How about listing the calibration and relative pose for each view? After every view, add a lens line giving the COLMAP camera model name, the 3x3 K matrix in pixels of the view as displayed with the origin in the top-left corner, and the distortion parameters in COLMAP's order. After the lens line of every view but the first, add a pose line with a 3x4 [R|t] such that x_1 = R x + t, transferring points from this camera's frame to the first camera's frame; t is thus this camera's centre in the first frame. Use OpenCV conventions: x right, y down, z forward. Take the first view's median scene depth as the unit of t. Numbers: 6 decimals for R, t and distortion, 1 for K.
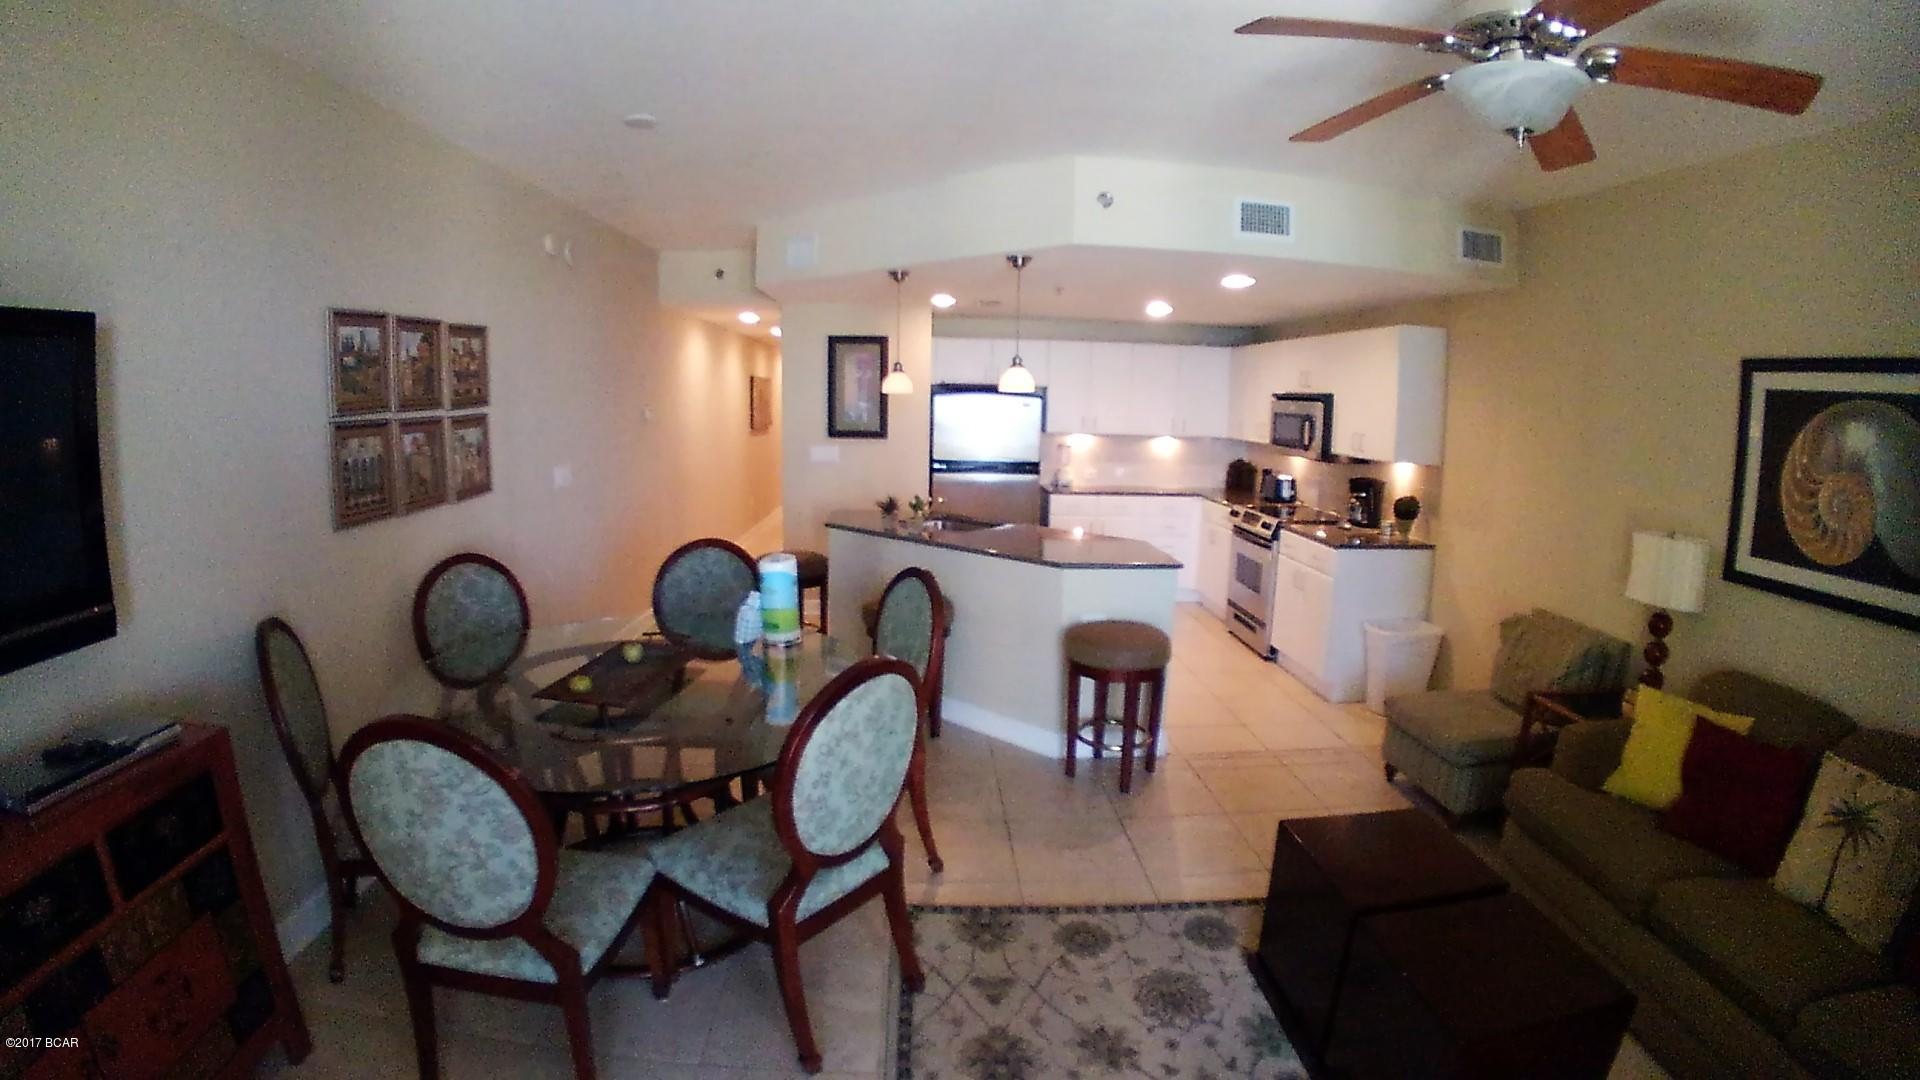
lens RADIAL K [[863.9, 0, 960.0], [0, 863.9, 540.0], [0, 0, 1]] dist [-0.201715, 0.033875]
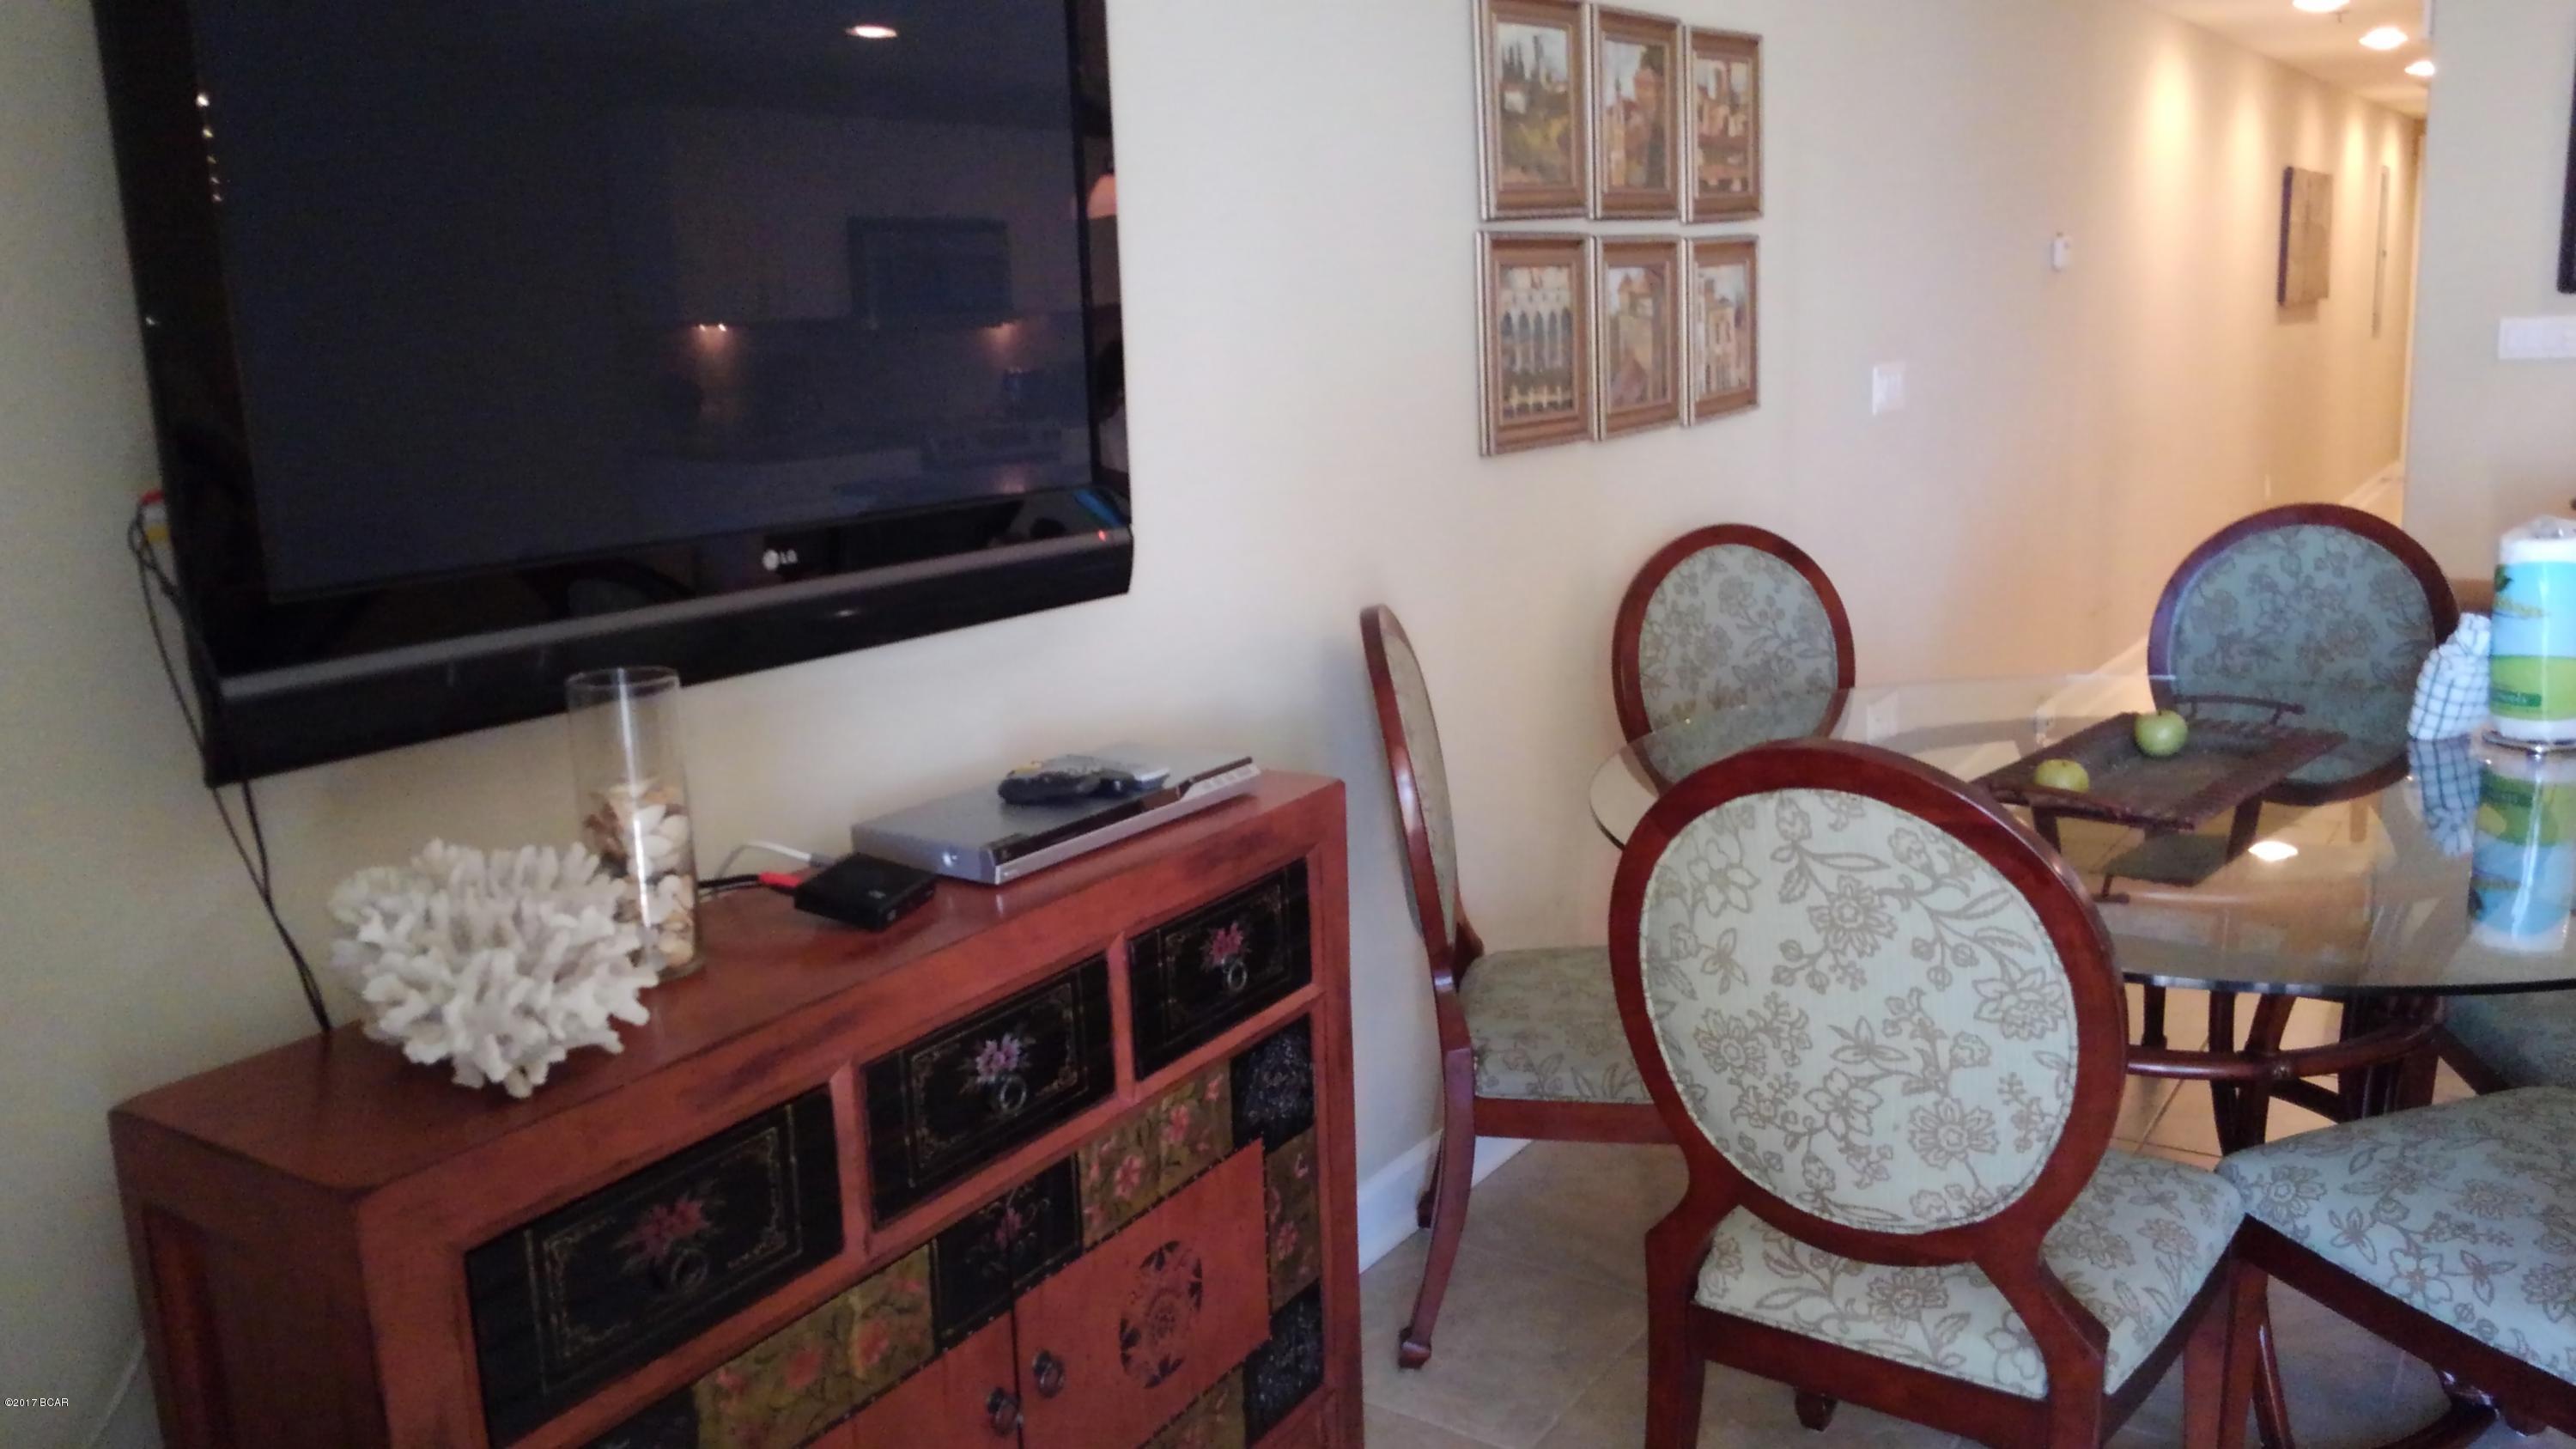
lens RADIAL K [[1964.5, 0, 1303.5], [0, 1964.5, 724.9], [0, 0, 1]] dist [0.109175, -0.197845]
pose [[0.794023, 0.070087, -0.603834, -0.127115], [-0.037678, 0.997096, 0.066188, 0.083978], [0.606719, -0.029804, 0.794358, -0.105091]]
